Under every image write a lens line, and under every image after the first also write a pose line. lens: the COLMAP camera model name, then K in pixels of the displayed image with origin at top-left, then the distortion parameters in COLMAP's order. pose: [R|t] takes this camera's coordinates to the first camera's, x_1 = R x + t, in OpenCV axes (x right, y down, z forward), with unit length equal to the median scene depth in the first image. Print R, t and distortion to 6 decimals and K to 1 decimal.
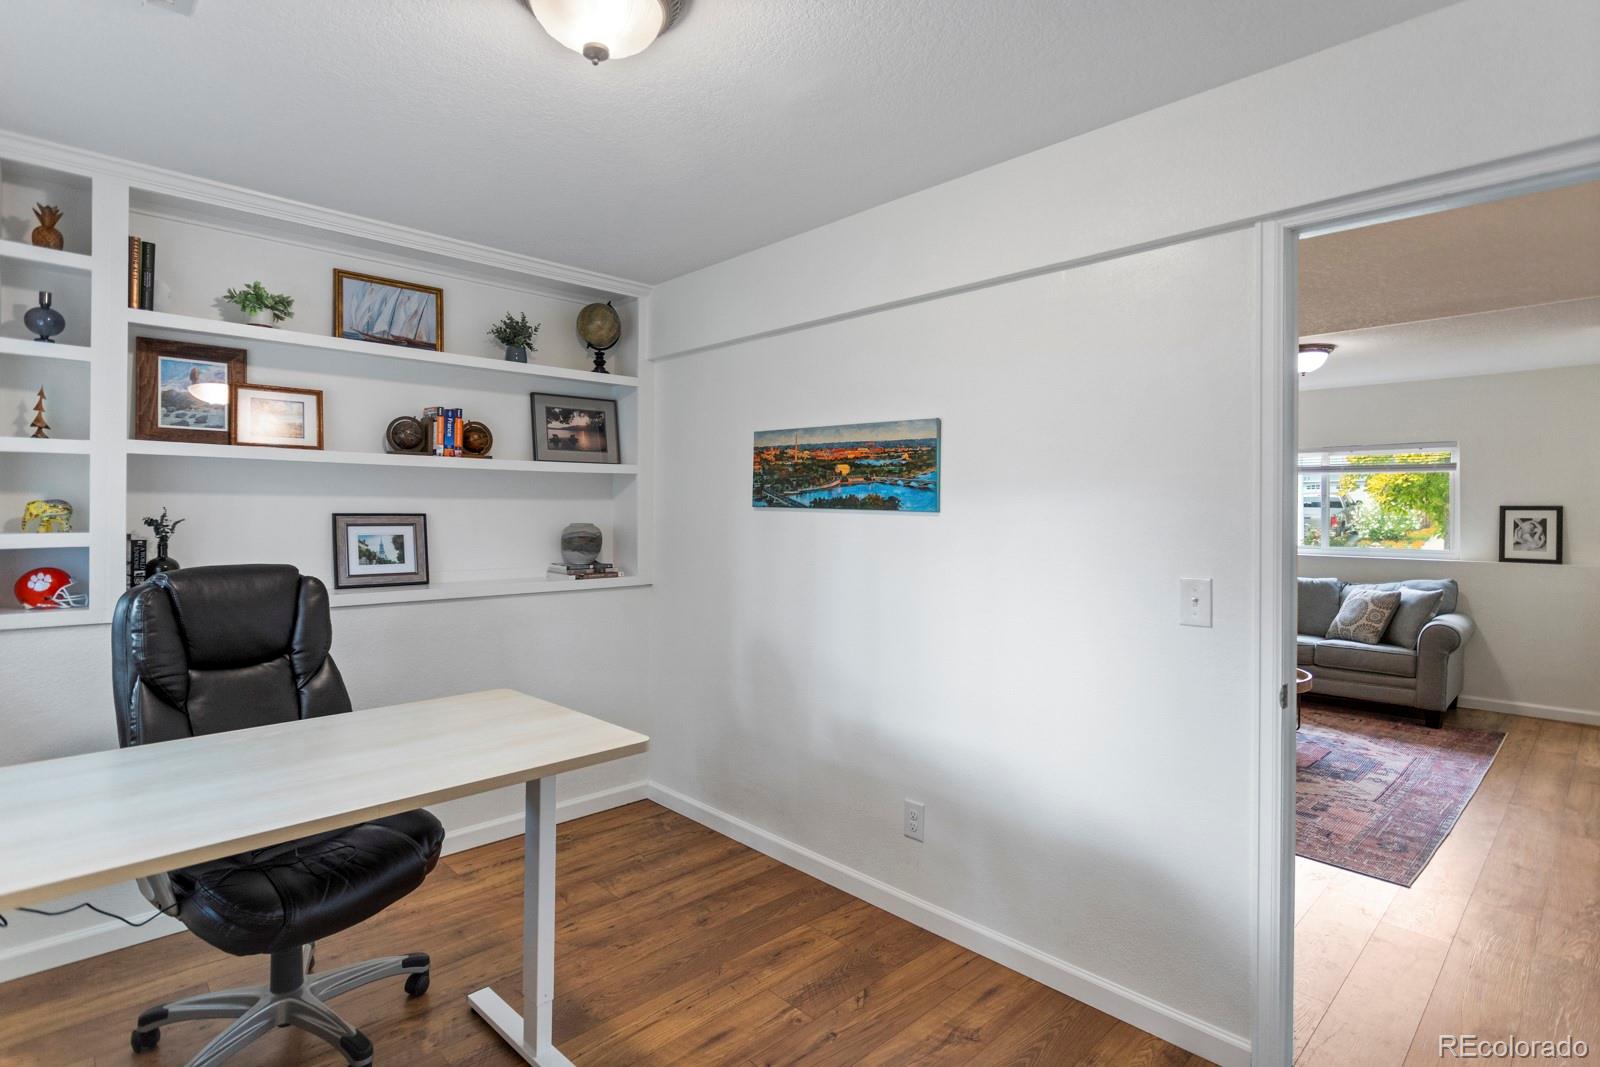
lens RADIAL K [[805.0, 0, 799.2], [0, 805.0, 509.5], [0, 0, 1]] dist [0.000514, 0.000122]
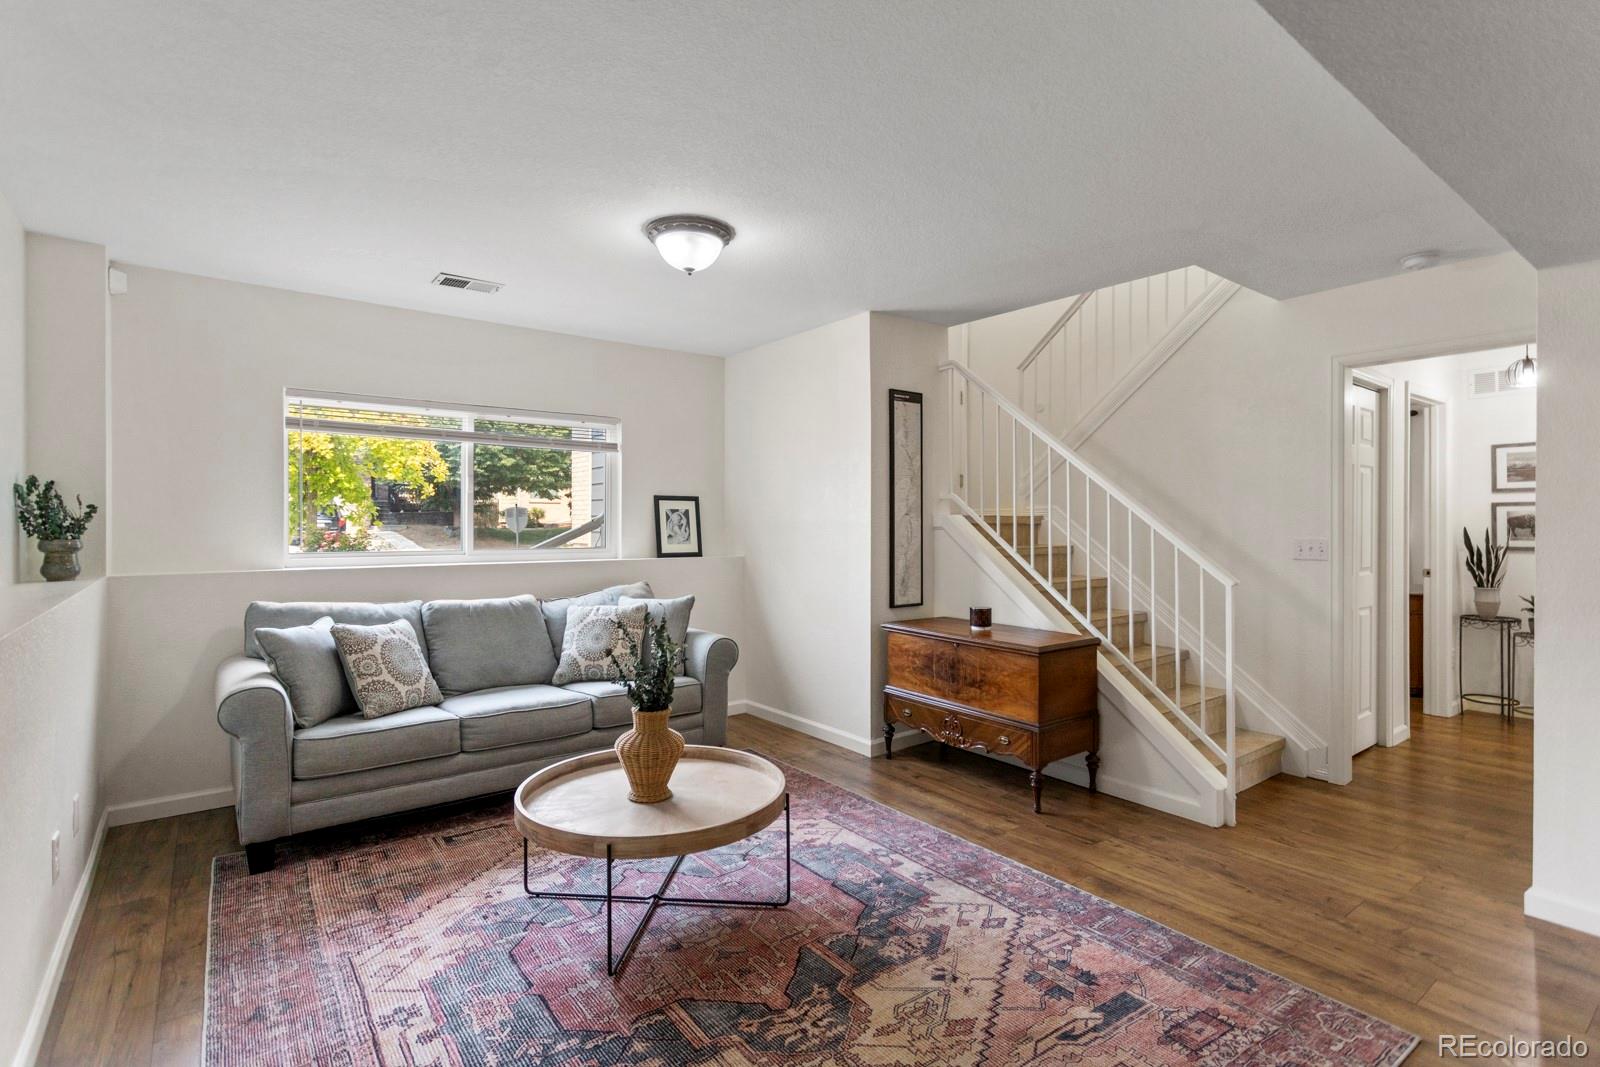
lens RADIAL K [[770.5, 0, 802.5], [0, 770.5, 525.0], [0, 0, 1]] dist [0.000355, 0.000084]
pose [[0.110822, -0.005658, 0.993824, 0.041668], [-0.000243, 0.999984, 0.005720, 0.024452], [-0.993840, -0.000875, 0.110819, 0.771750]]
